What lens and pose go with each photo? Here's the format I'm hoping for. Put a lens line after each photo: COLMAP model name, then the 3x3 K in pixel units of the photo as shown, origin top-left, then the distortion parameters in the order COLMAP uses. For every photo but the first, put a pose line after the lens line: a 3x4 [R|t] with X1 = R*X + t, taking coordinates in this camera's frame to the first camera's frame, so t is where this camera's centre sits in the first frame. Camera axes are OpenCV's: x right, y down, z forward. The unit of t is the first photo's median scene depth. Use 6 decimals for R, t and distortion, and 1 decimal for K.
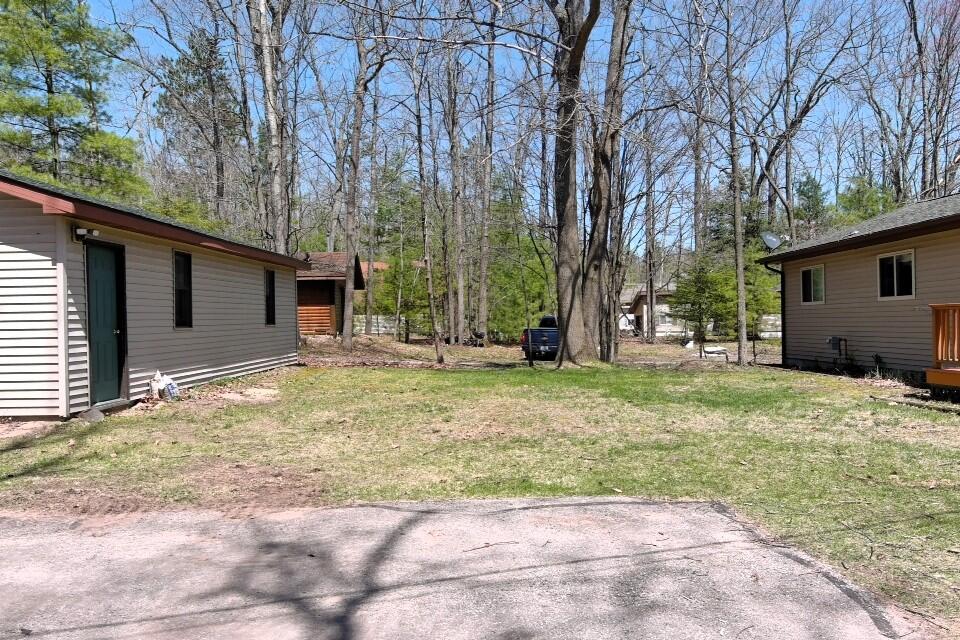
lens RADIAL K [[758.8, 0, 484.1], [0, 758.8, 319.6], [0, 0, 1]] dist [0.017964, 0.009530]
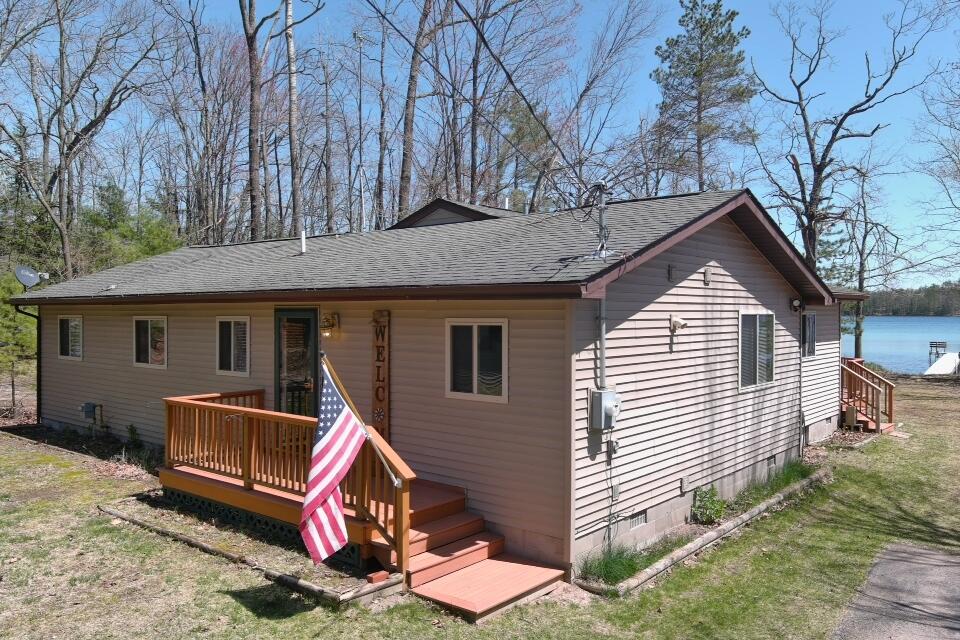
lens RADIAL K [[758.8, 0, 481.5], [0, 758.8, 316.7], [0, 0, 1]] dist [0.017964, 0.009530]
pose [[0.671594, 0.011490, 0.740830, 0.092269], [-0.016493, 0.999864, -0.000556, -0.069298], [-0.740736, -0.011845, 0.671692, 0.061893]]
